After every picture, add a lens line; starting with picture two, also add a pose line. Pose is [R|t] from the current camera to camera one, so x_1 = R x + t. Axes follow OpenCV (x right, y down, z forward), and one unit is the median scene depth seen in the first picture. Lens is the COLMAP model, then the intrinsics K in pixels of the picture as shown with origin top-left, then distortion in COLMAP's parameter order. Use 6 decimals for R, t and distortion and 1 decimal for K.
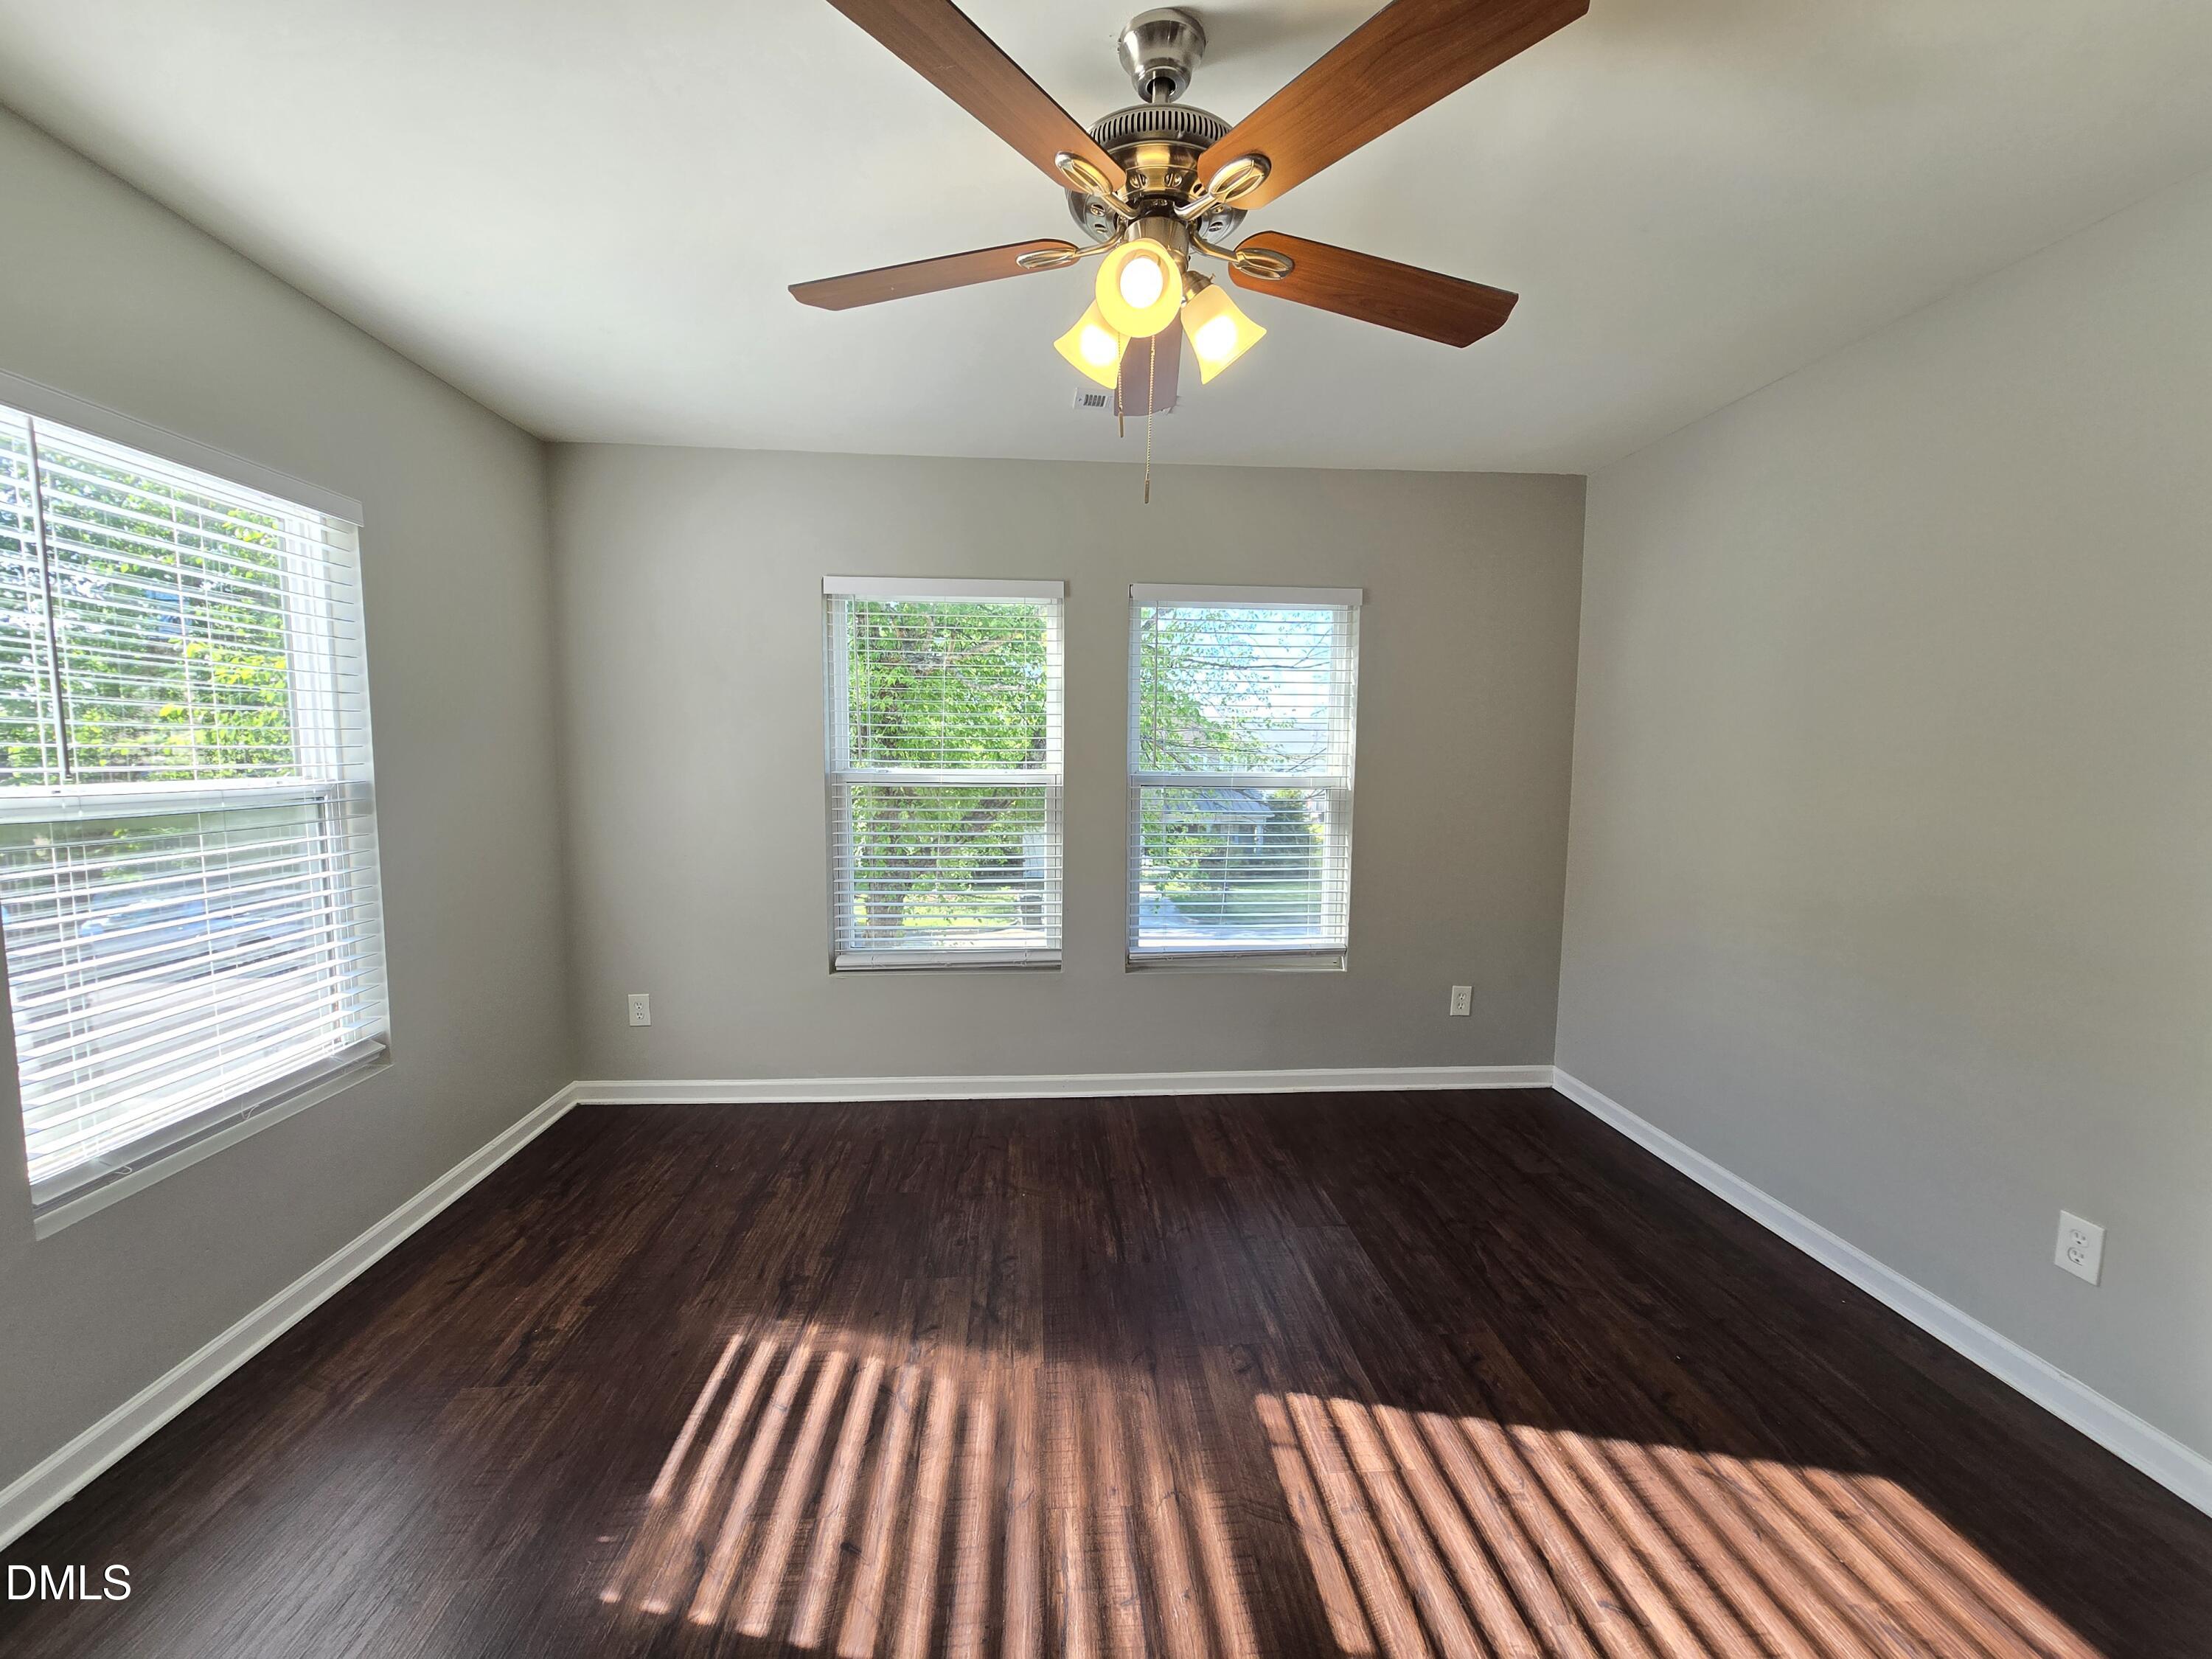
lens RADIAL K [[897.8, 0, 1095.0], [0, 897.8, 849.6], [0, 0, 1]] dist [-0.001951, -0.000216]
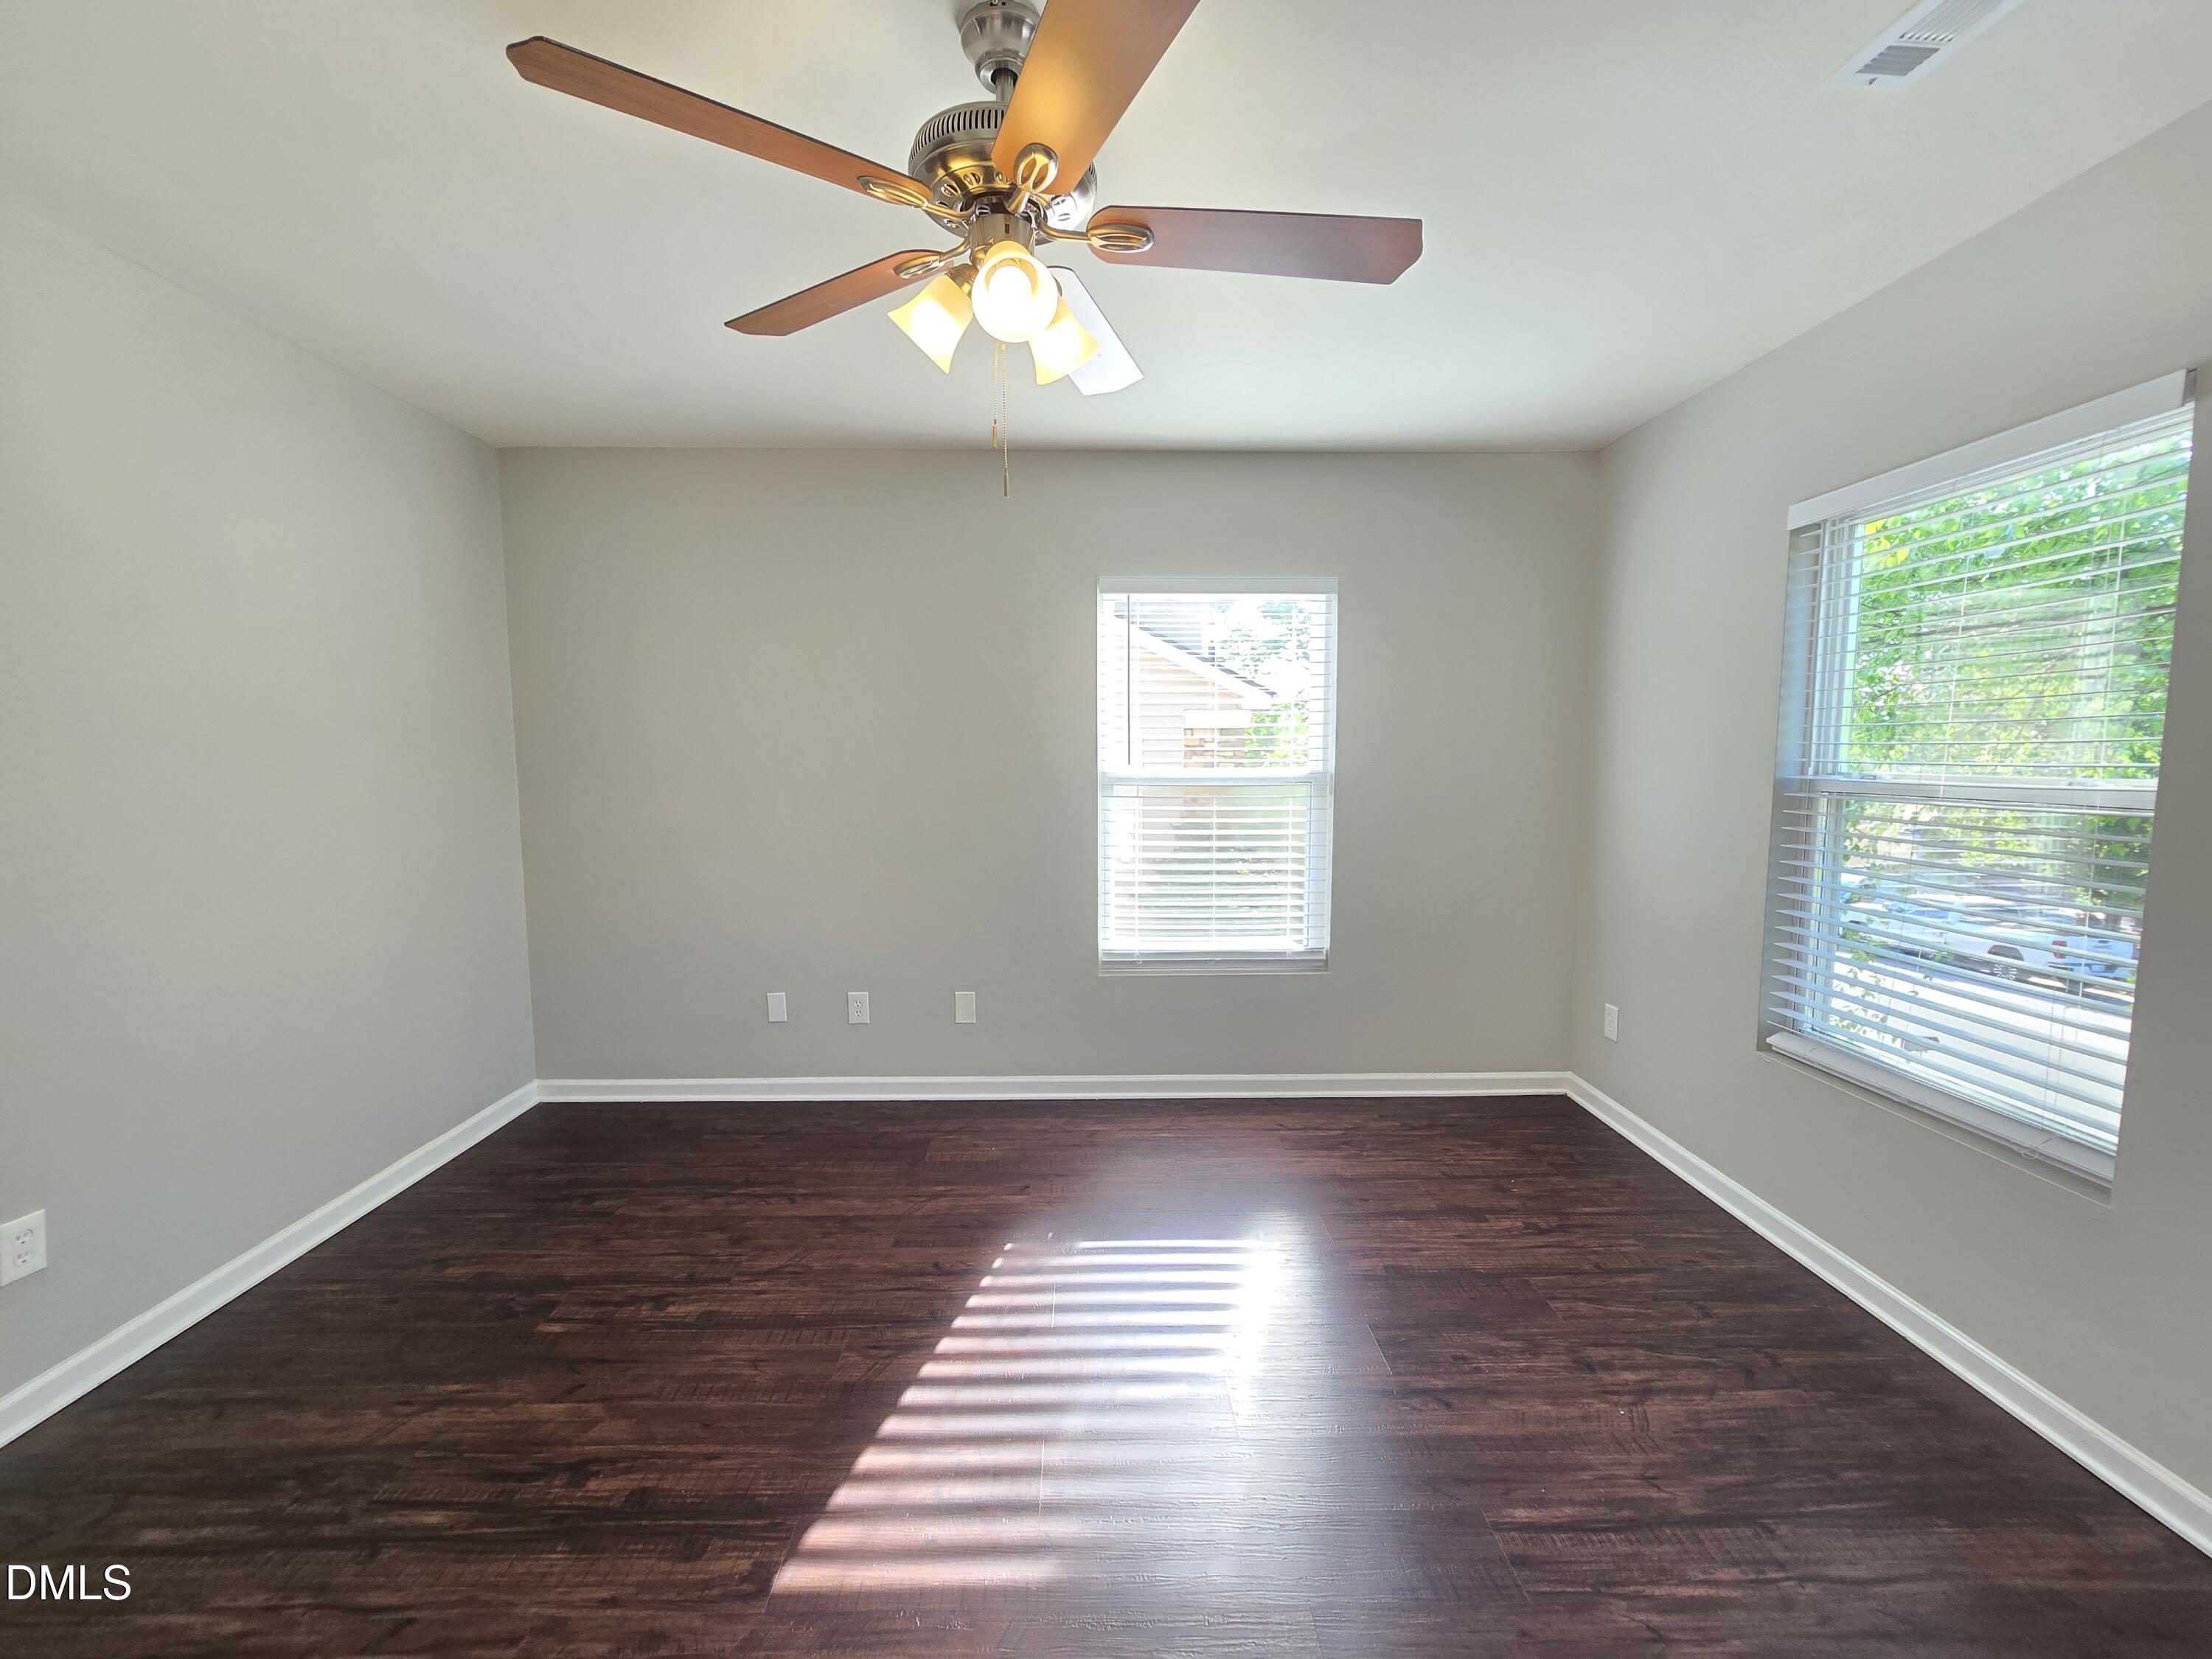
lens RADIAL K [[910.3, 0, 1100.0], [0, 910.3, 832.9], [0, 0, 1]] dist [-0.001235, 0.000149]
pose [[-0.043009, 0.080637, -0.995815, 0.922025], [-0.103931, 0.990969, 0.084734, -0.088539], [0.993654, 0.107140, -0.034239, 0.962923]]
